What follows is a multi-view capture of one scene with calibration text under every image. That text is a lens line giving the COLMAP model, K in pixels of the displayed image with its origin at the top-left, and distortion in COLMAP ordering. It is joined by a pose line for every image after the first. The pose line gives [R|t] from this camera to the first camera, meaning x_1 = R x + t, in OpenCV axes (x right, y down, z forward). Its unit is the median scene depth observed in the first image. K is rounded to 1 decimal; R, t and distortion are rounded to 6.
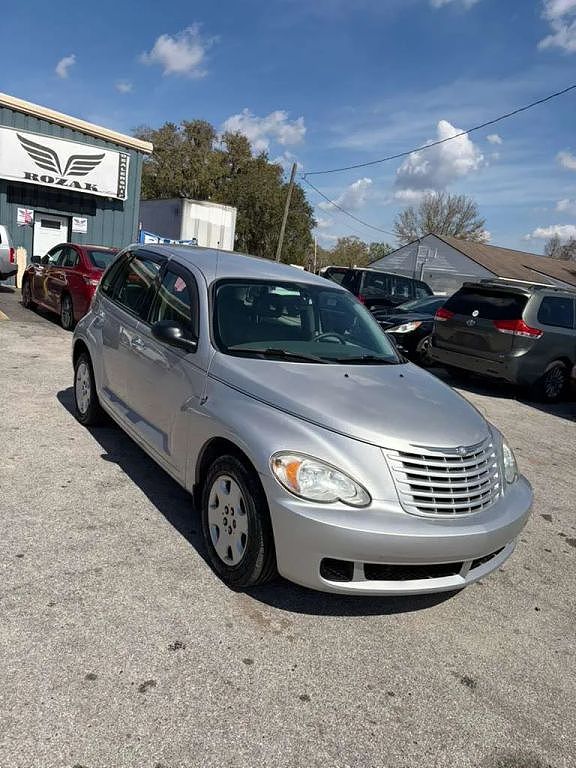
lens RADIAL K [[577.1, 0, 282.2], [0, 577.1, 378.1], [0, 0, 1]] dist [0.042967, -0.043703]
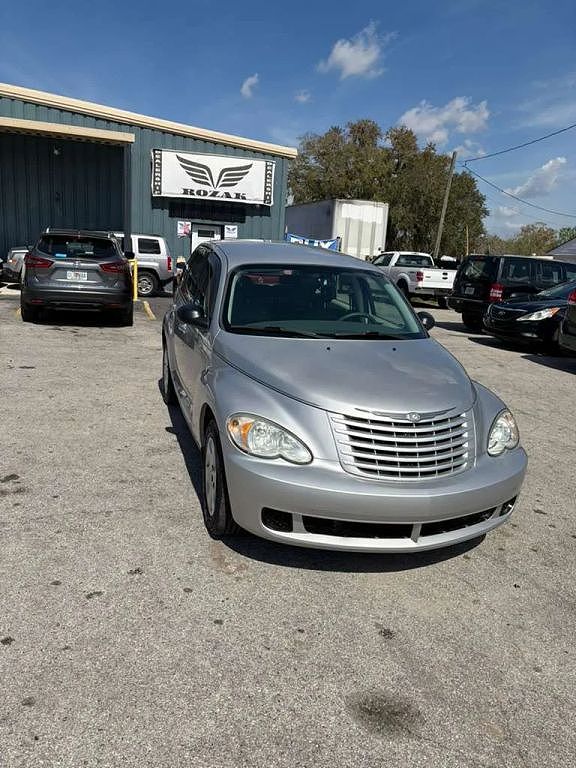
lens RADIAL K [[579.2, 0, 282.8], [0, 579.2, 377.3], [0, 0, 1]] dist [0.044294, -0.045856]
pose [[0.955718, -0.002058, -0.294277, 0.267796], [0.001450, 0.999996, -0.002286, 0.039711], [0.294280, 0.001758, 0.955718, -0.029232]]
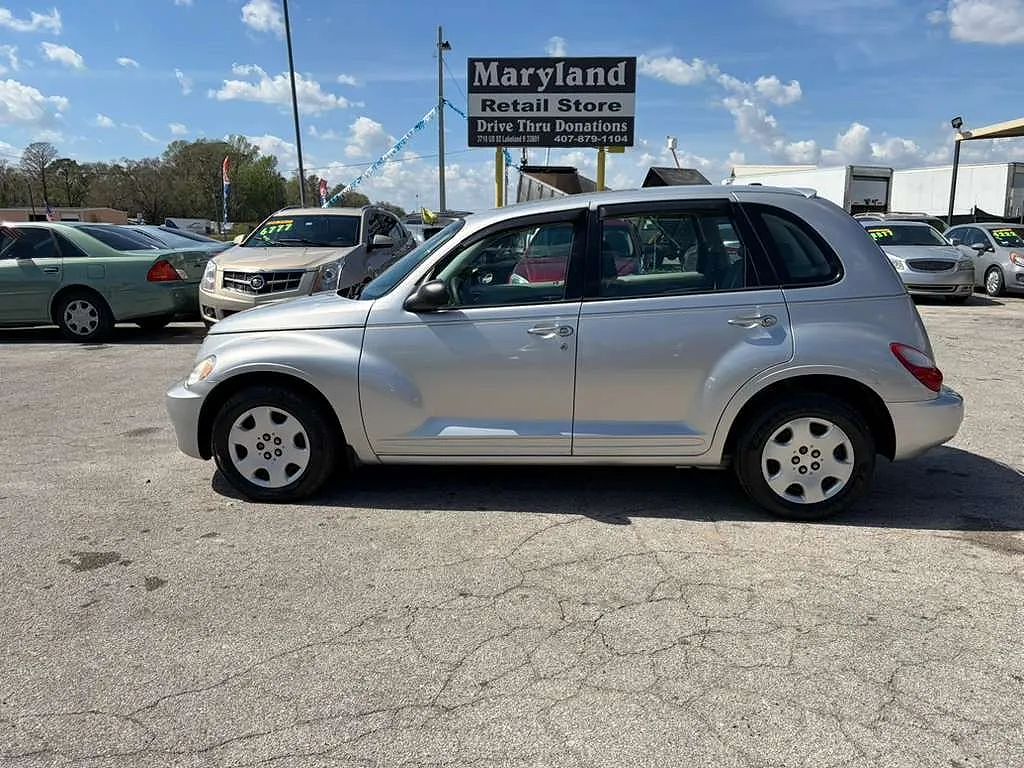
lens RADIAL K [[772.3, 0, 505.6], [0, 772.3, 370.4], [0, 0, 1]] dist [0.044294, -0.045856]
pose [[-0.614585, 0.012713, -0.788748, 0.888409], [-0.224762, 0.955604, 0.190534, -0.175396], [0.756153, 0.294380, -0.584442, 1.737797]]
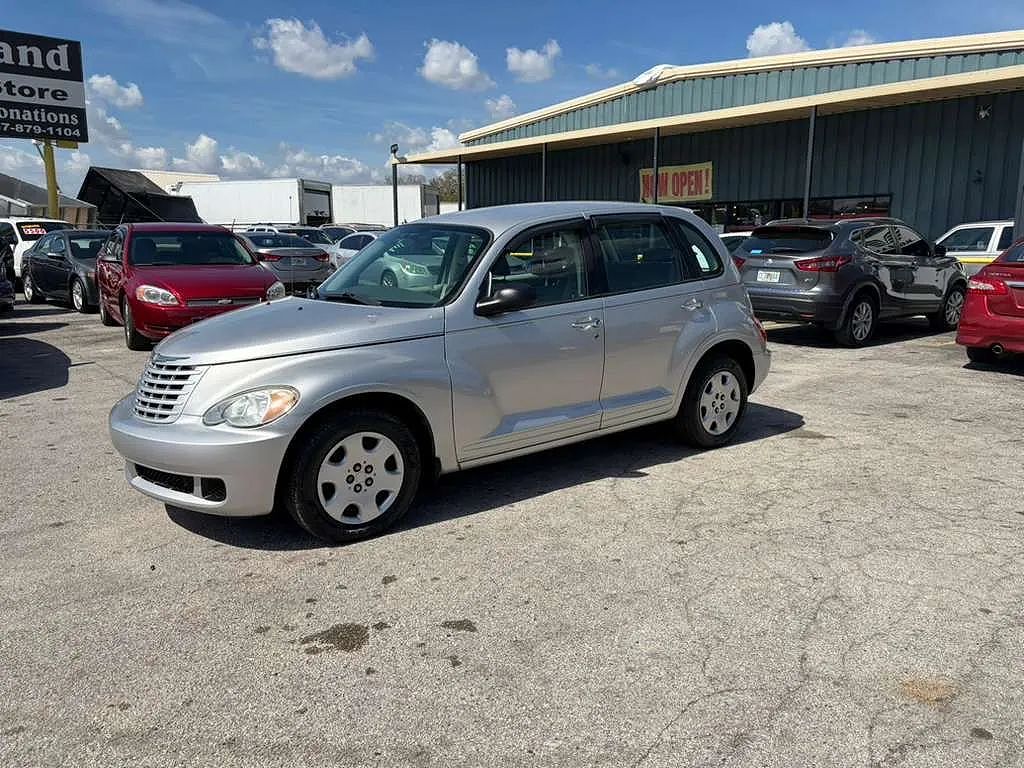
lens RADIAL K [[772.3, 0, 506.2], [0, 772.3, 378.7], [0, 0, 1]] dist [0.044294, -0.045856]
pose [[0.094421, 0.048479, -0.994351, 1.184112], [-0.176534, 0.983800, 0.031202, 0.008376], [0.979755, 0.172591, 0.101450, 1.005981]]
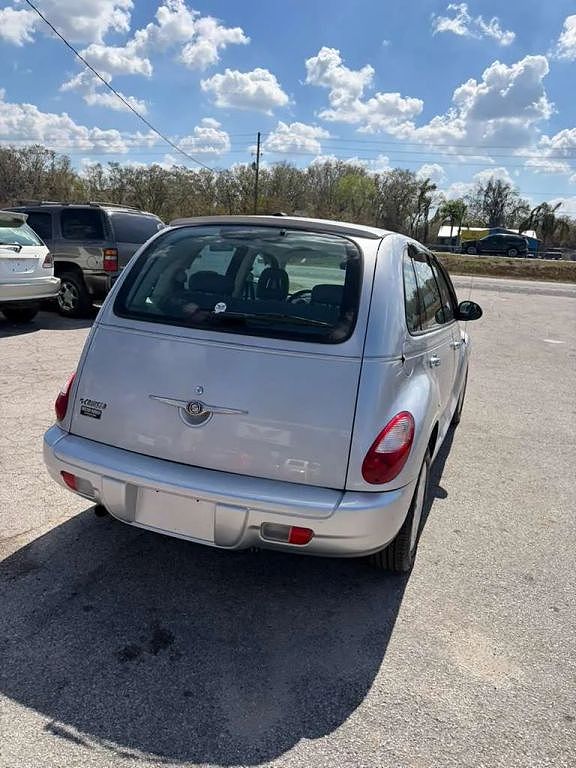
lens RADIAL K [[579.2, 0, 283.8], [0, 579.2, 384.5], [0, 0, 1]] dist [0.044294, -0.045856]
pose [[-0.569619, -0.352644, 0.742412, -0.809470], [0.022114, 0.896376, 0.442743, -0.423951], [-0.821611, 0.268613, -0.502794, 1.706722]]
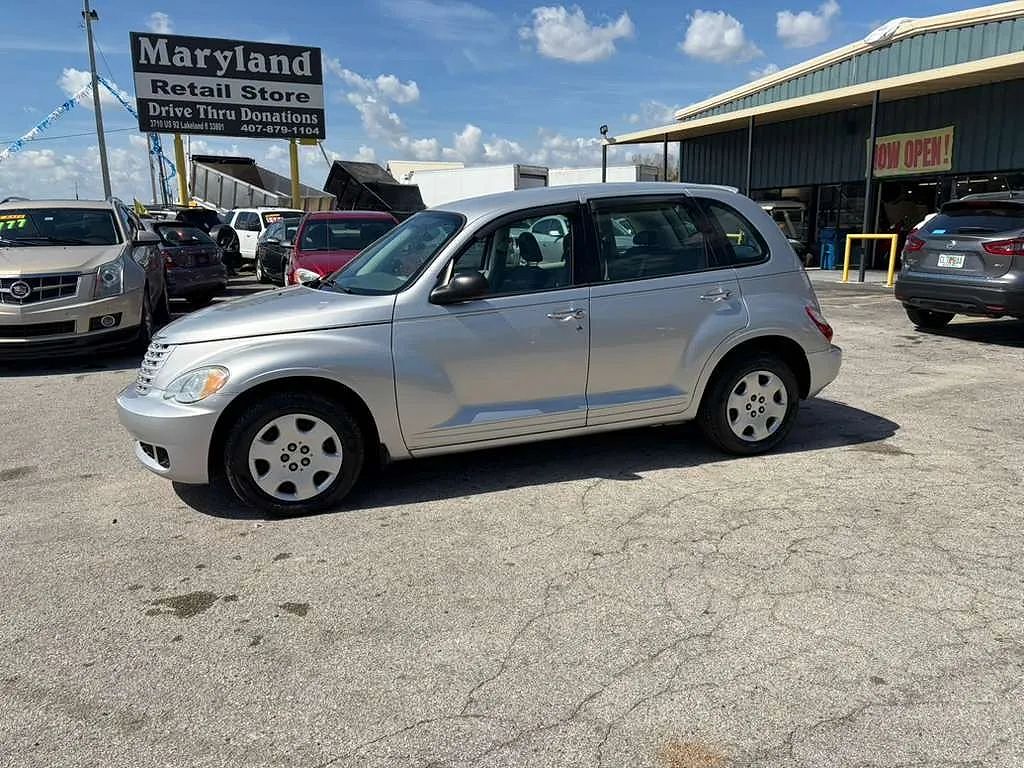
lens RADIAL K [[772.3, 0, 505.1], [0, 772.3, 378.7], [0, 0, 1]] dist [0.044294, -0.045856]
pose [[-0.217356, 0.068333, -0.973698, 1.136980], [-0.199297, 0.973425, 0.112802, -0.070101], [0.955530, 0.218573, -0.197961, 1.357552]]
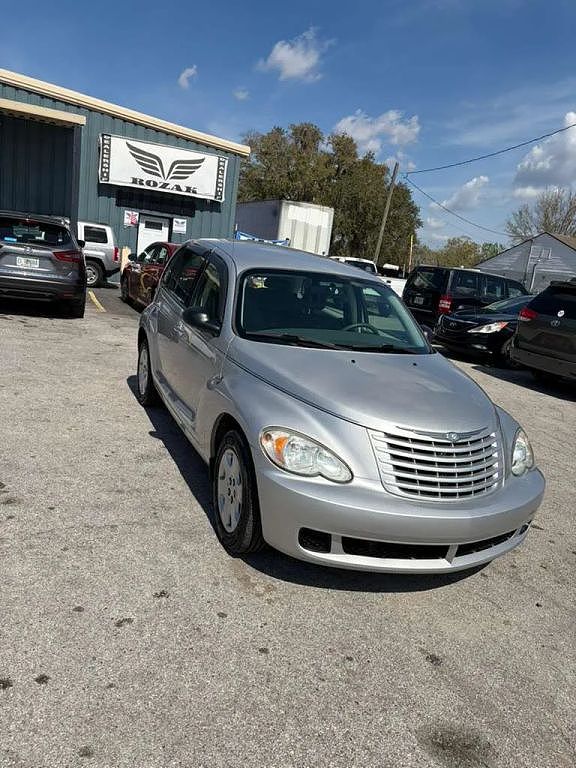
lens RADIAL K [[579.2, 0, 283.1], [0, 579.2, 375.0], [0, 0, 1]] dist [0.044294, -0.045856]
pose [[0.984133, 0.035961, -0.173751, 0.131233], [-0.037388, 0.999289, -0.004943, 0.023830], [0.173450, 0.011361, 0.984777, -0.033153]]
